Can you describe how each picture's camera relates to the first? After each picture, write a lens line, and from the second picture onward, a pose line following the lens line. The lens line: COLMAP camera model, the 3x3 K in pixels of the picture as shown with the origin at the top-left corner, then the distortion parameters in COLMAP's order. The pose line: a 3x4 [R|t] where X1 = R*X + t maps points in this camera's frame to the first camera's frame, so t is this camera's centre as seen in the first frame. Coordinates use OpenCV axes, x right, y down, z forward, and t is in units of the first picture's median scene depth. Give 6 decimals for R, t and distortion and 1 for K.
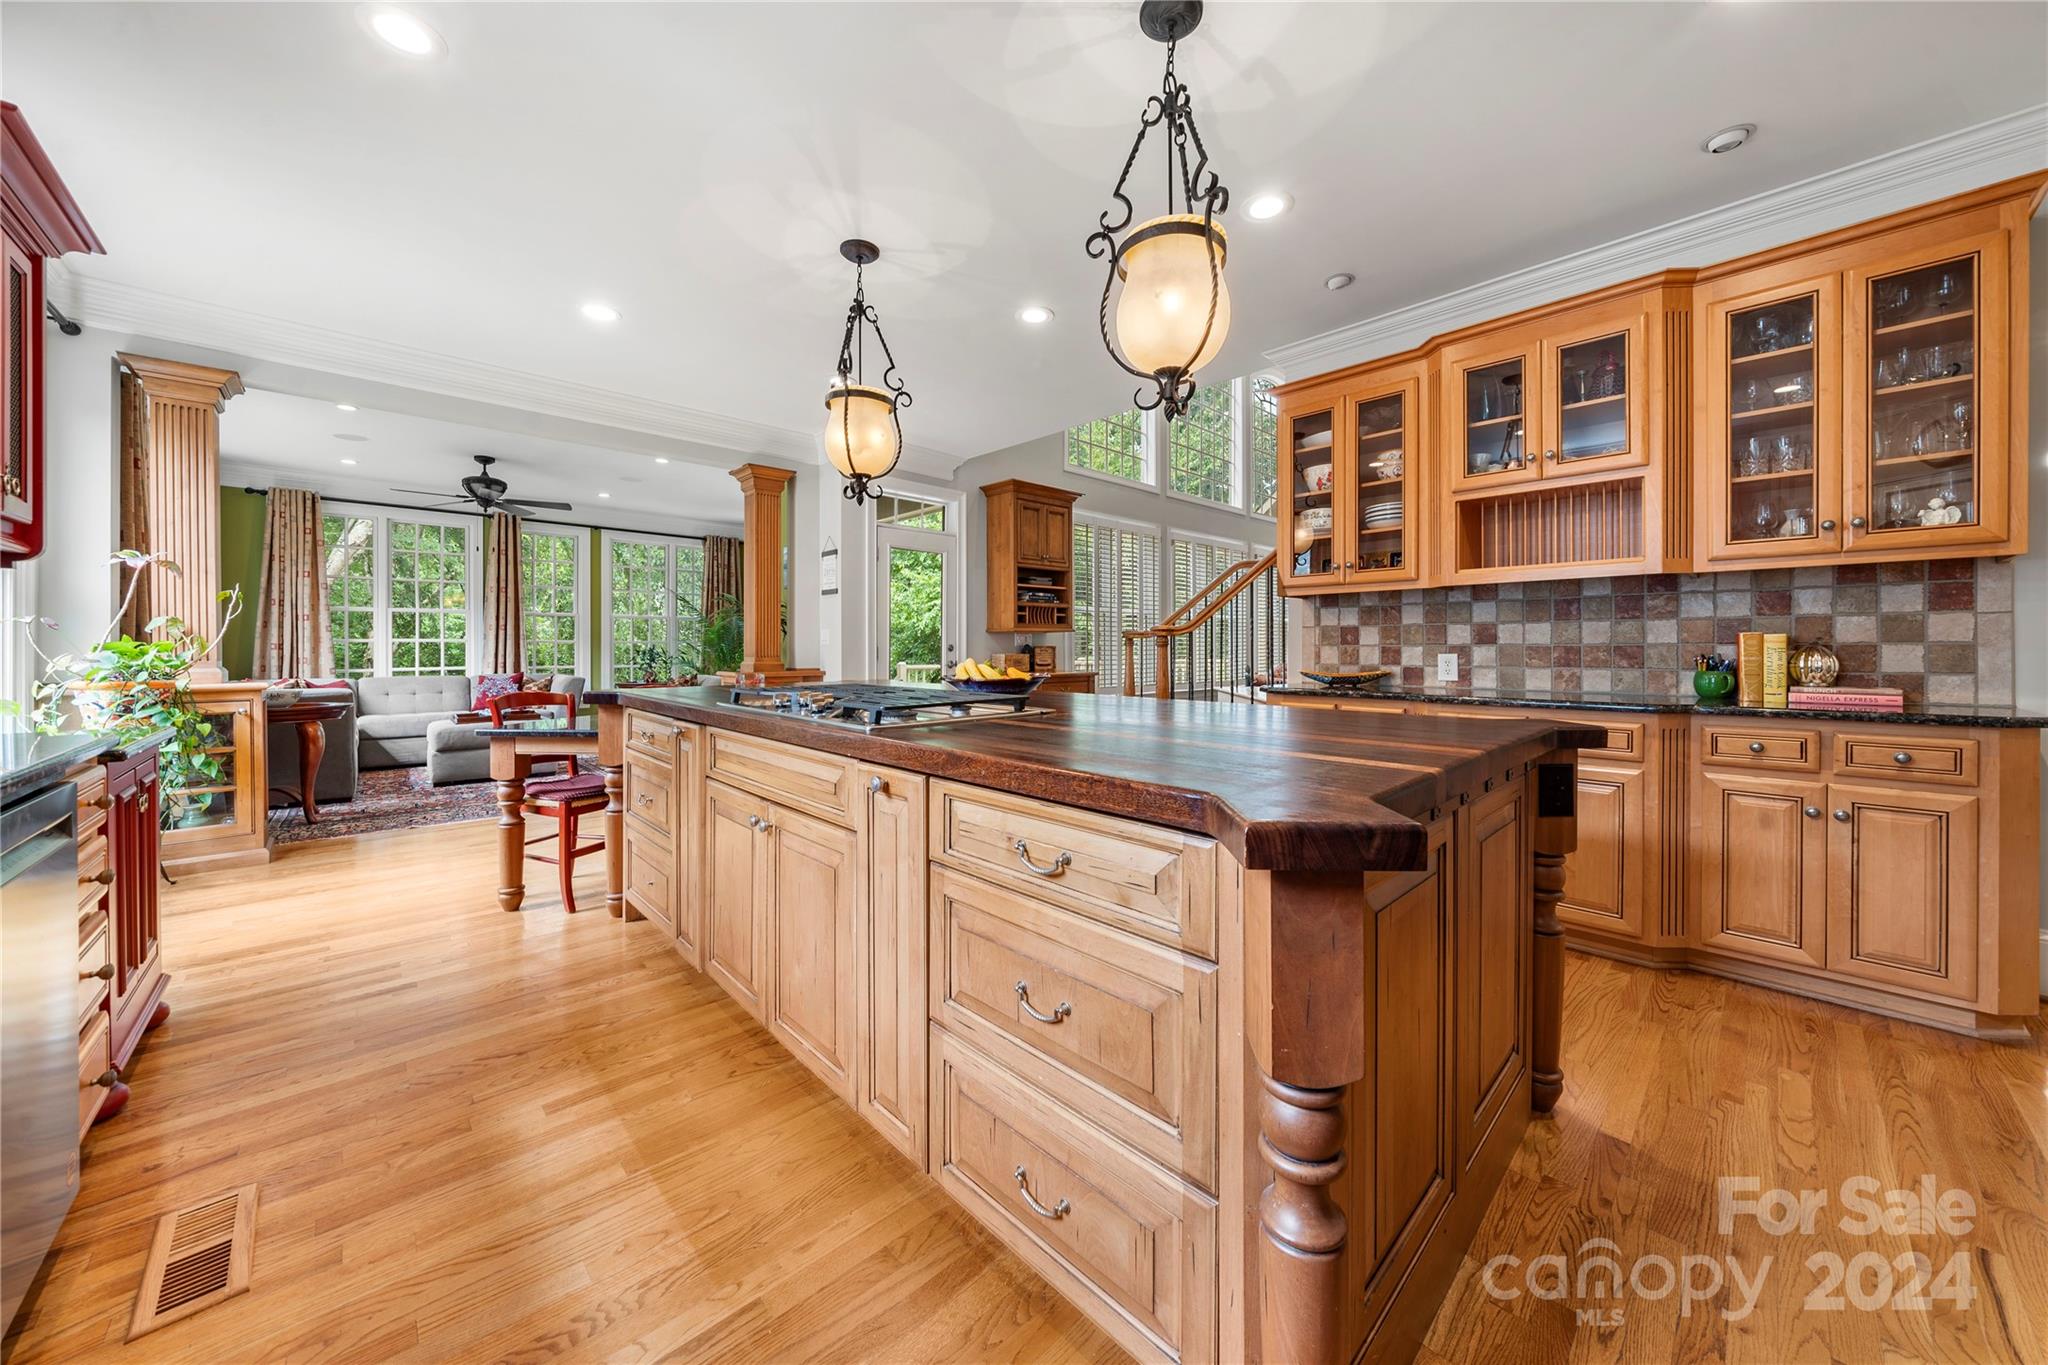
lens RADIAL K [[705.5, 0, 1027.2], [0, 705.5, 650.6], [0, 0, 1]] dist [-0.011214, -0.000064]
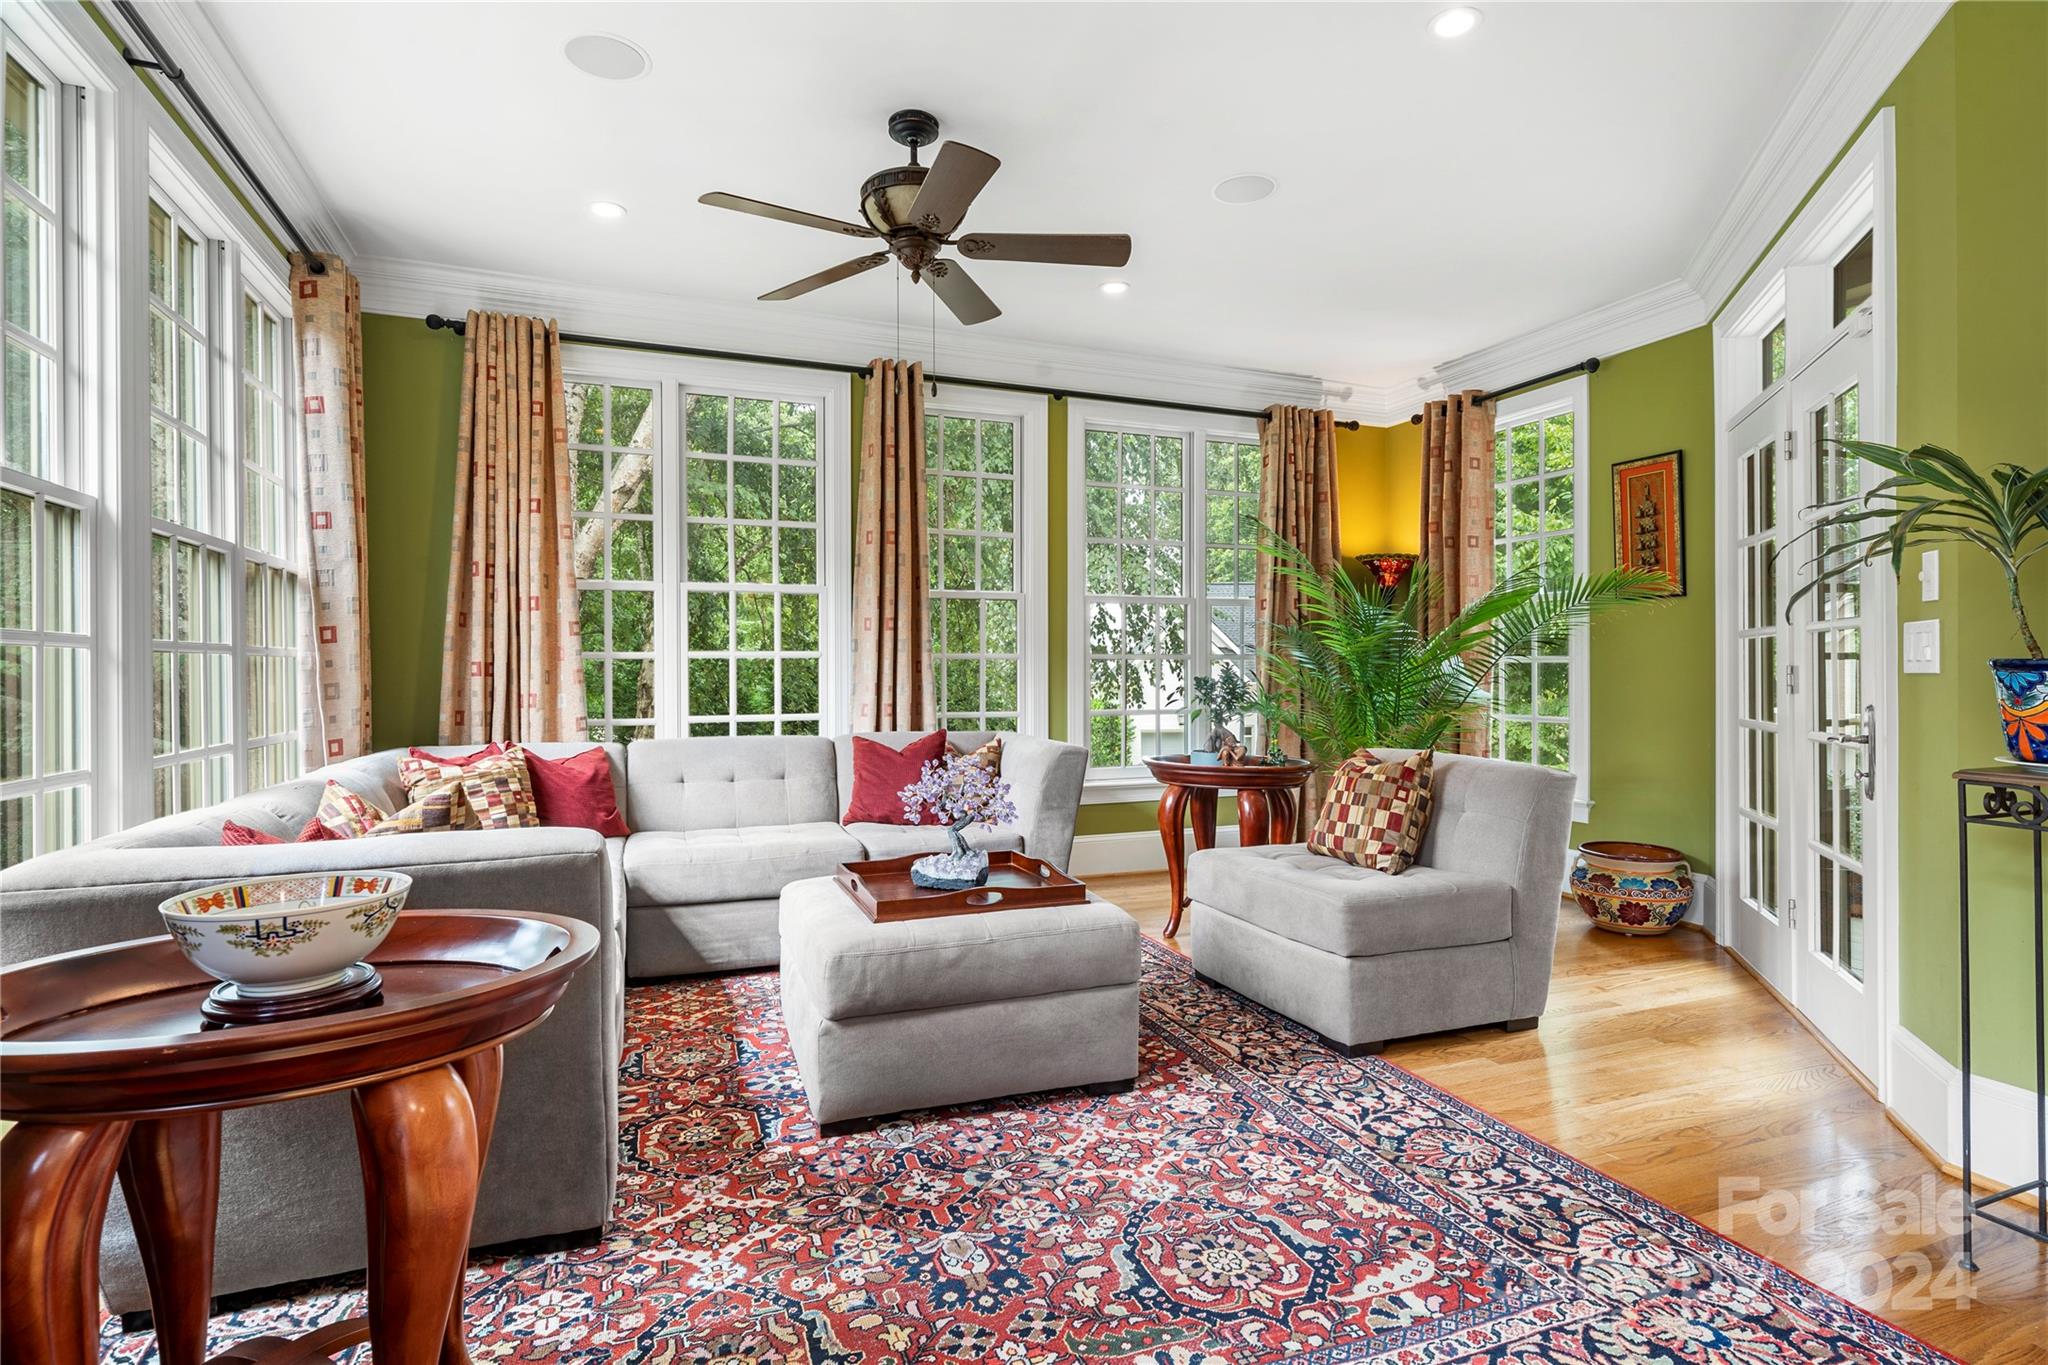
lens RADIAL K [[999.0, 0, 1024.7], [0, 999.0, 672.0], [0, 0, 1]] dist [-0.000260, 0.000085]
pose [[0.924661, -0.002564, -0.380784, -0.506052], [0.001857, 0.999996, -0.002226, -0.001964], [0.380788, 0.001351, 0.924662, 0.532805]]
